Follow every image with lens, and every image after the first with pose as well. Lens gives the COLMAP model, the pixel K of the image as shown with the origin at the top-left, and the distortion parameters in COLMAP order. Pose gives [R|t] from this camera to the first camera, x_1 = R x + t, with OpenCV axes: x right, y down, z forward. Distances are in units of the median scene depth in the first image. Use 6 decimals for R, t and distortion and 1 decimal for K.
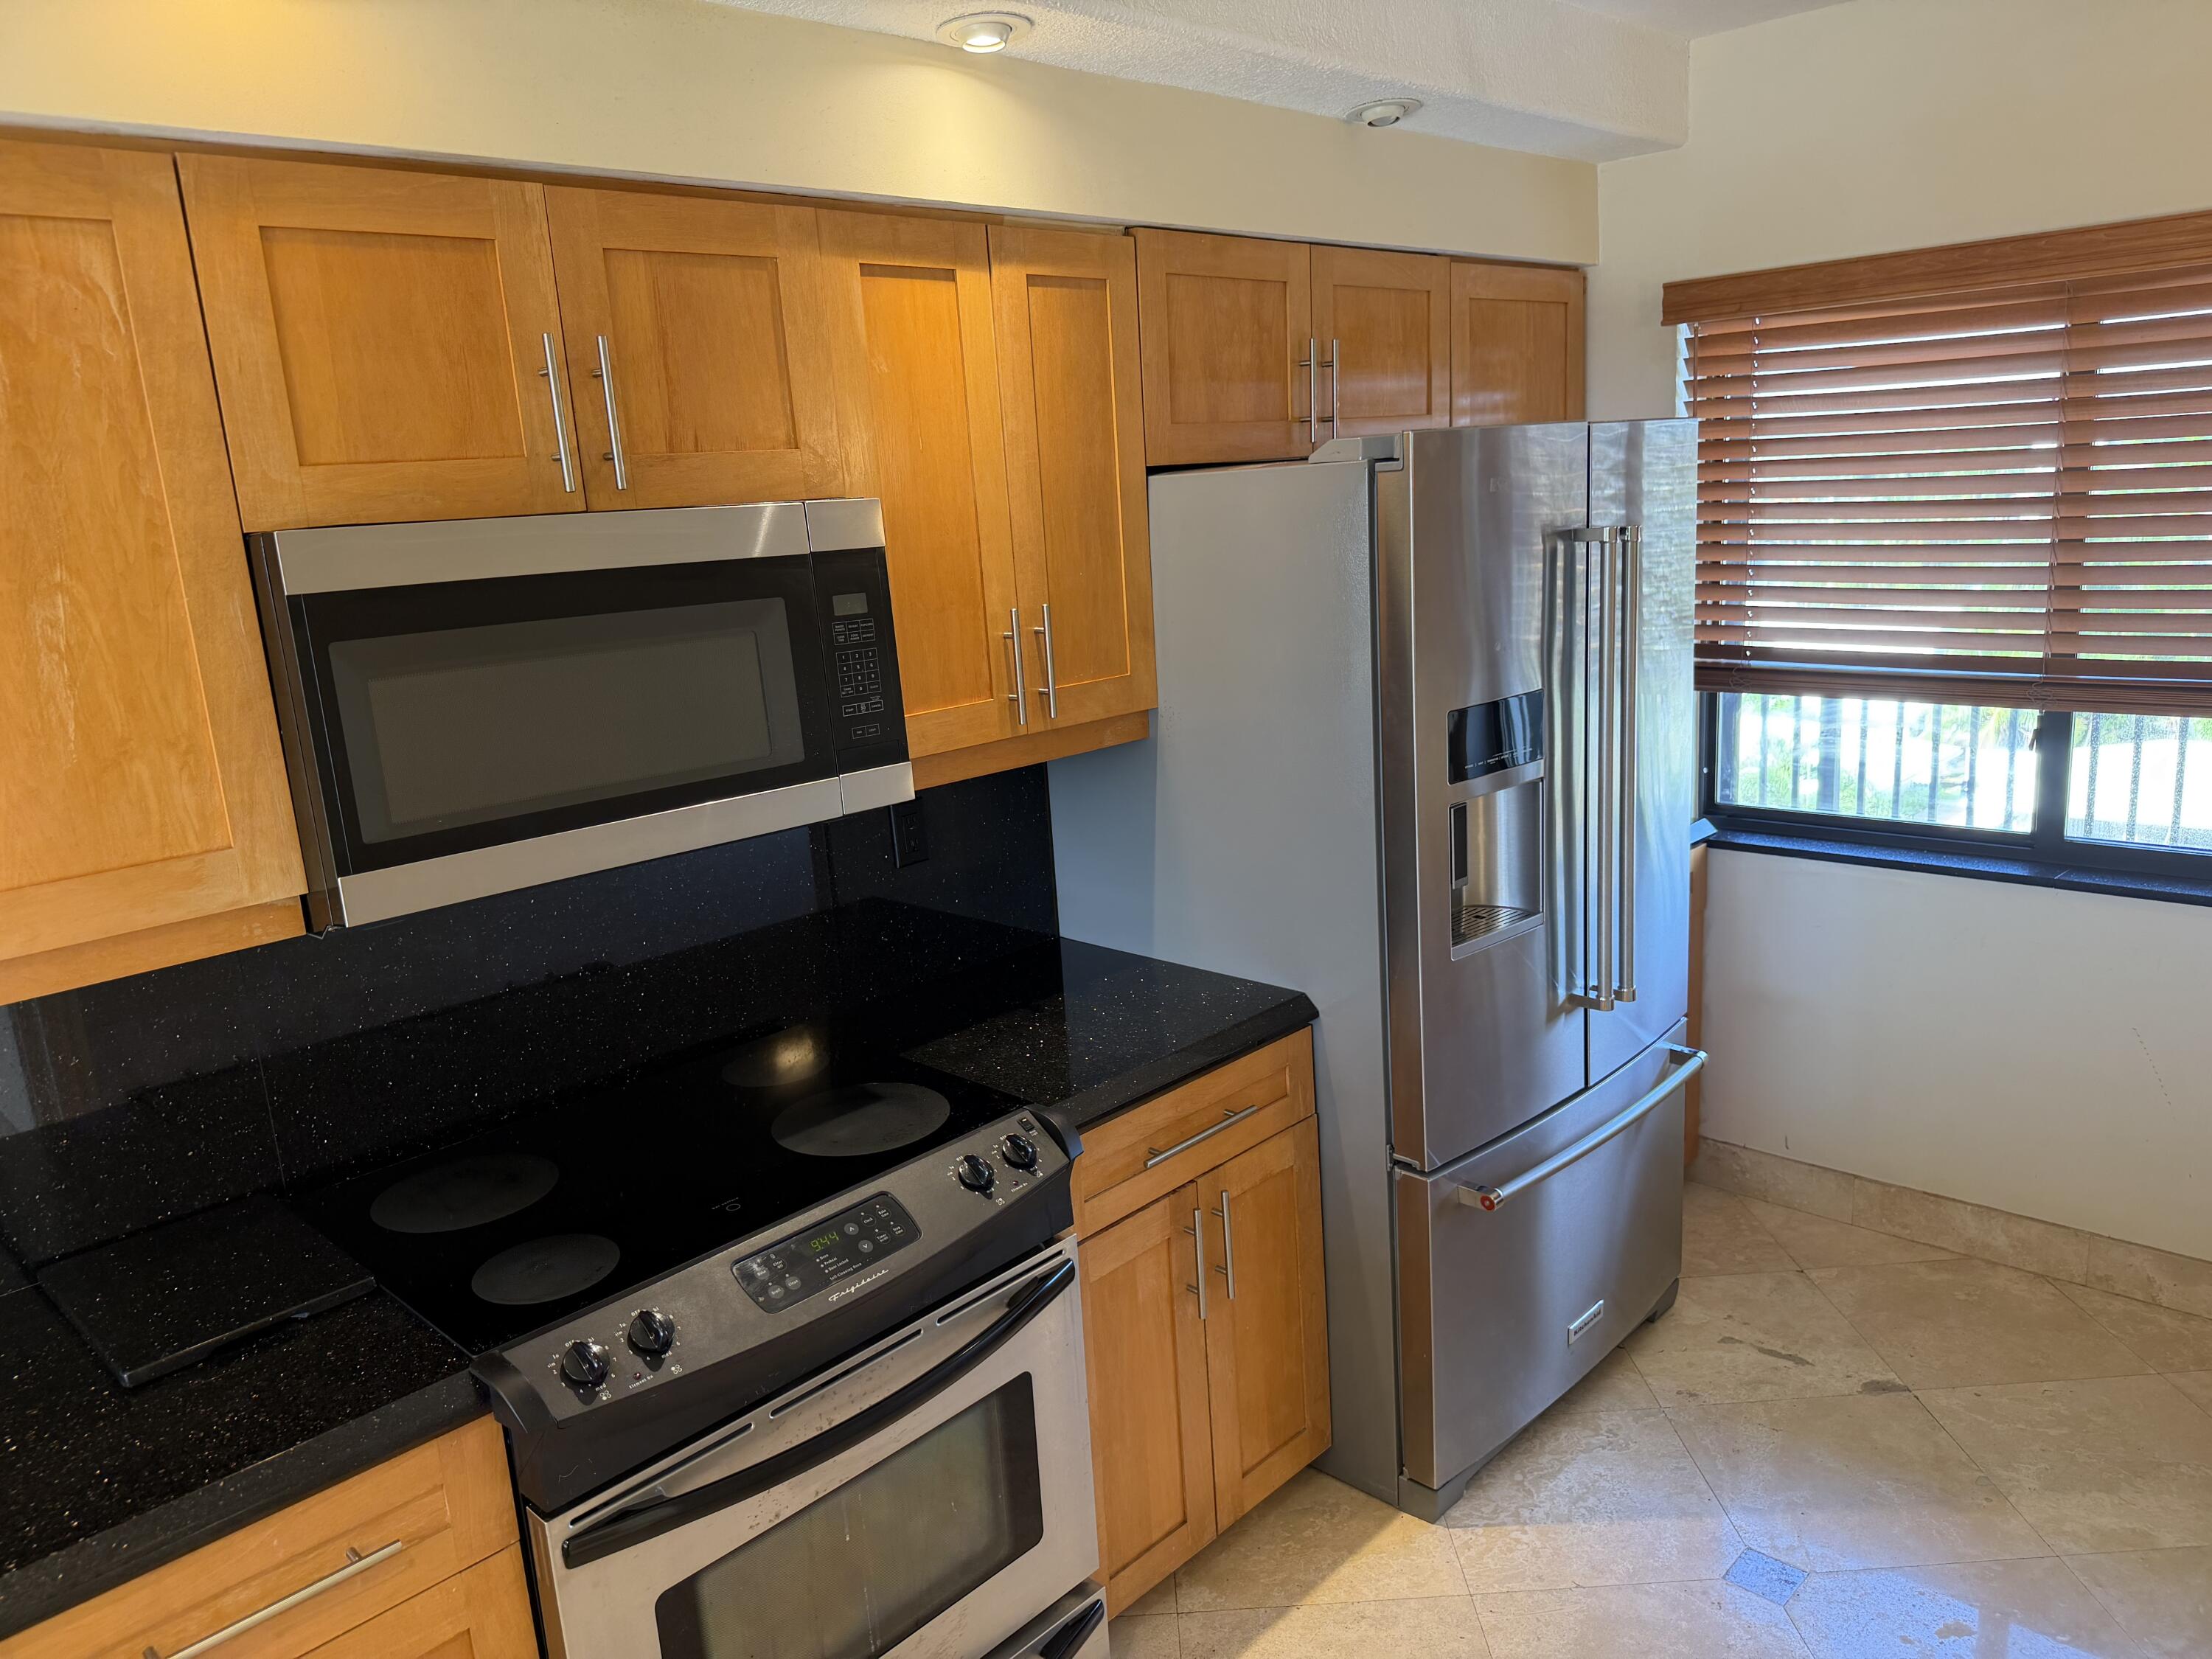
lens RADIAL K [[1605.8, 0, 1166.0], [0, 1605.8, 838.5], [0, 0, 1]] dist [0.061390, -0.065441]
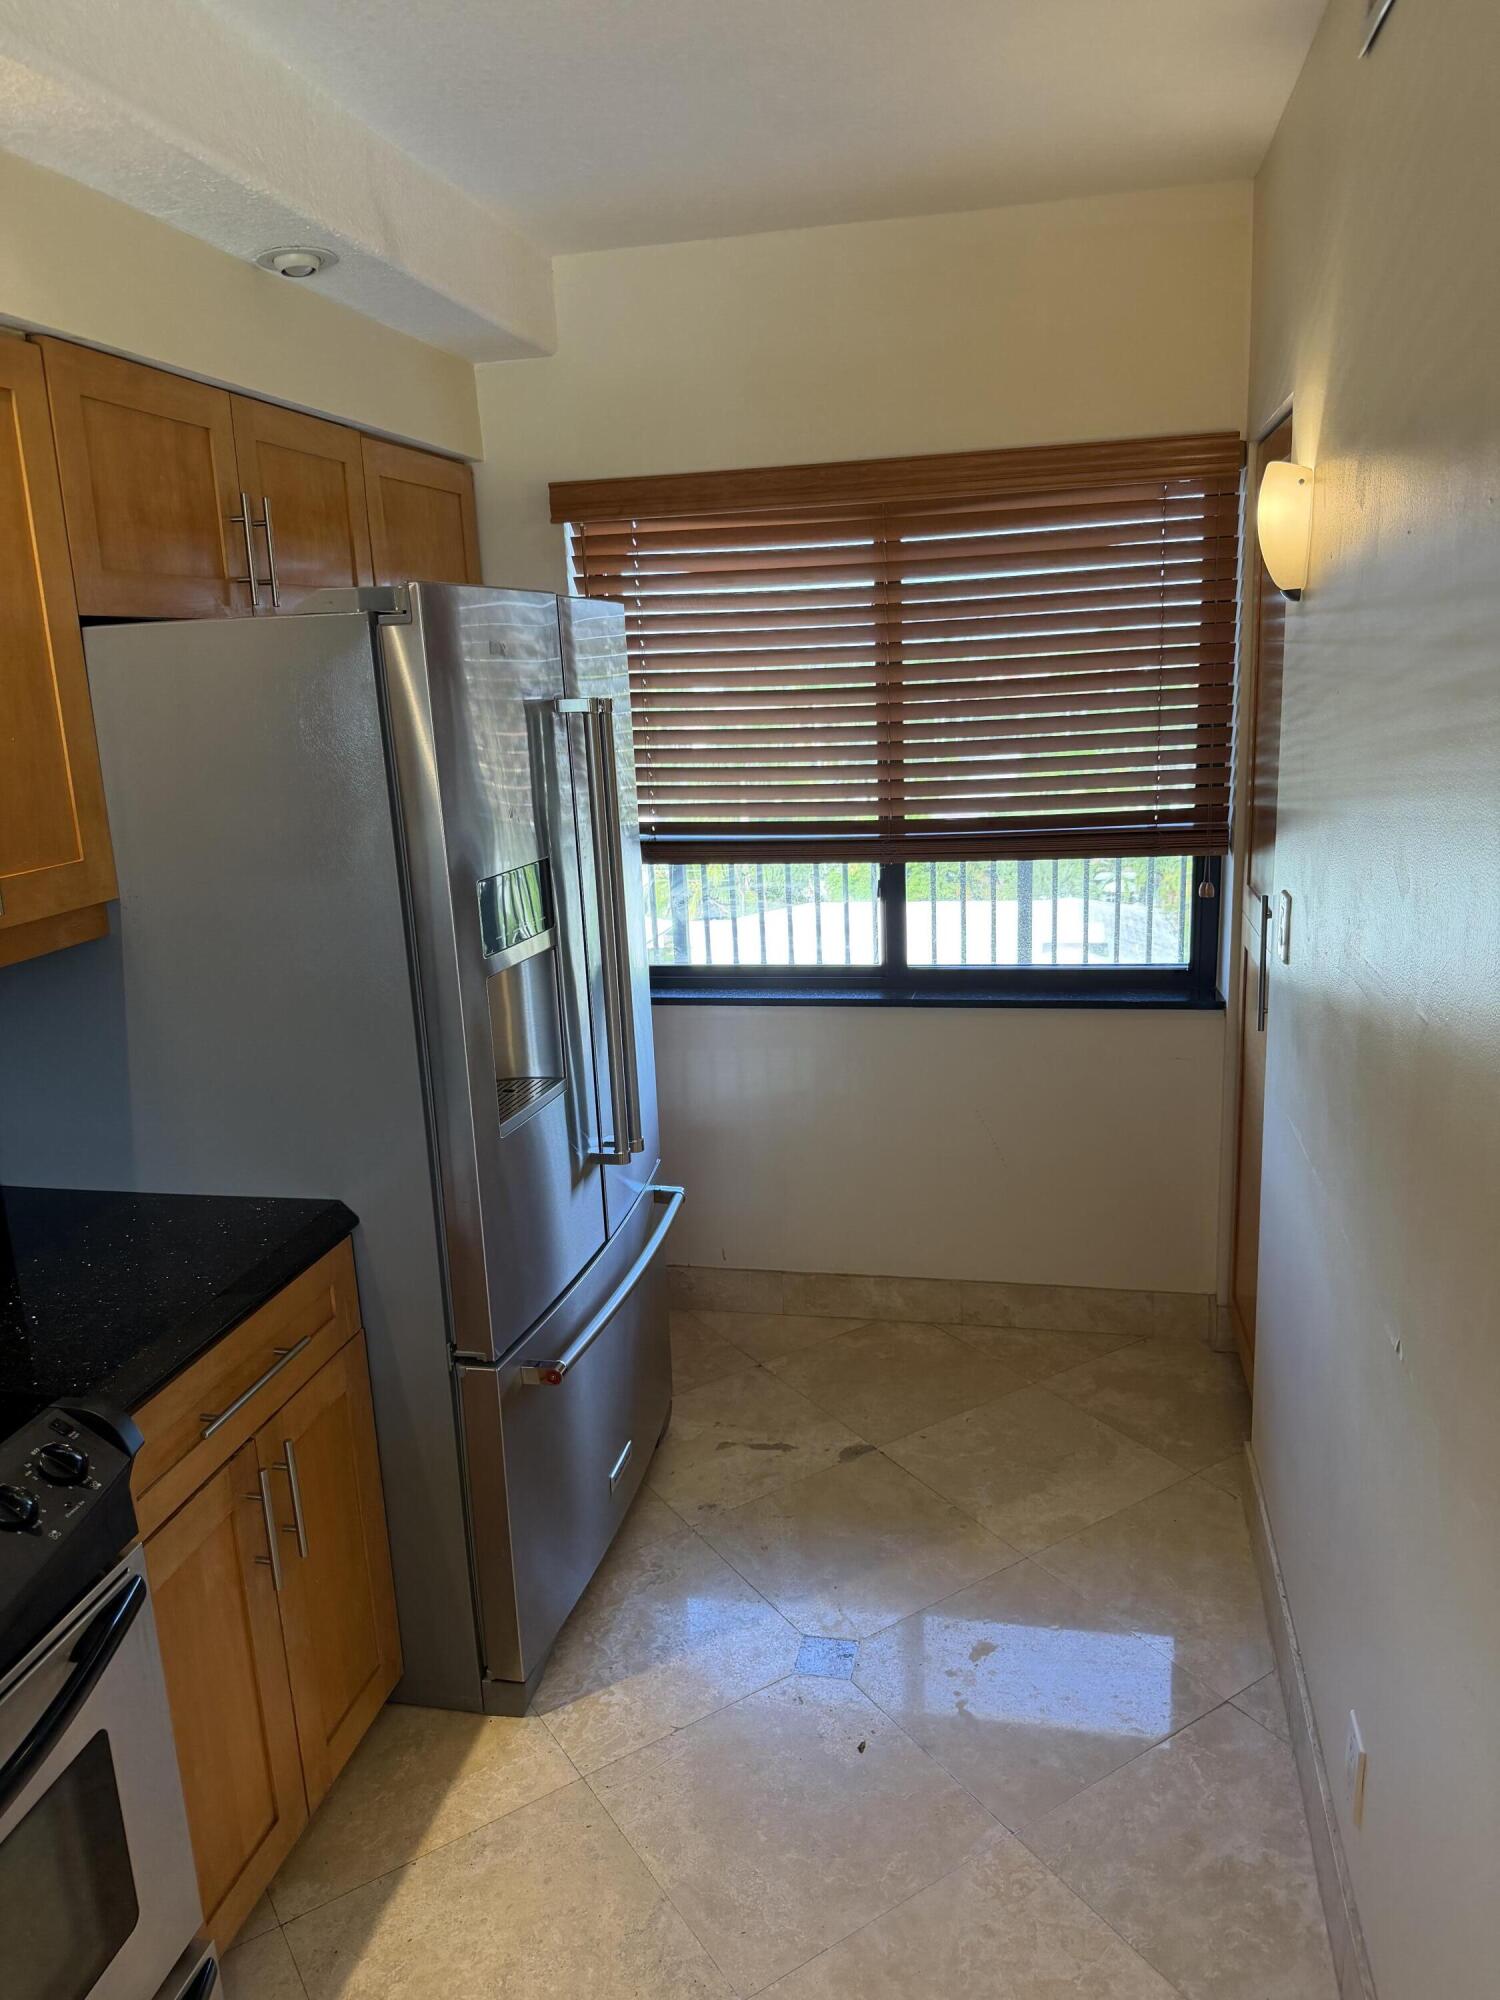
lens RADIAL K [[1411.0, 0, 774.4], [0, 1411.0, 1002.6], [0, 0, 1]] dist [0.071794, -0.111210]
pose [[0.859493, -0.102498, 0.500765, -0.087425], [0.108365, 0.993958, 0.017454, -0.002878], [-0.499529, 0.039264, 0.865407, 0.159310]]
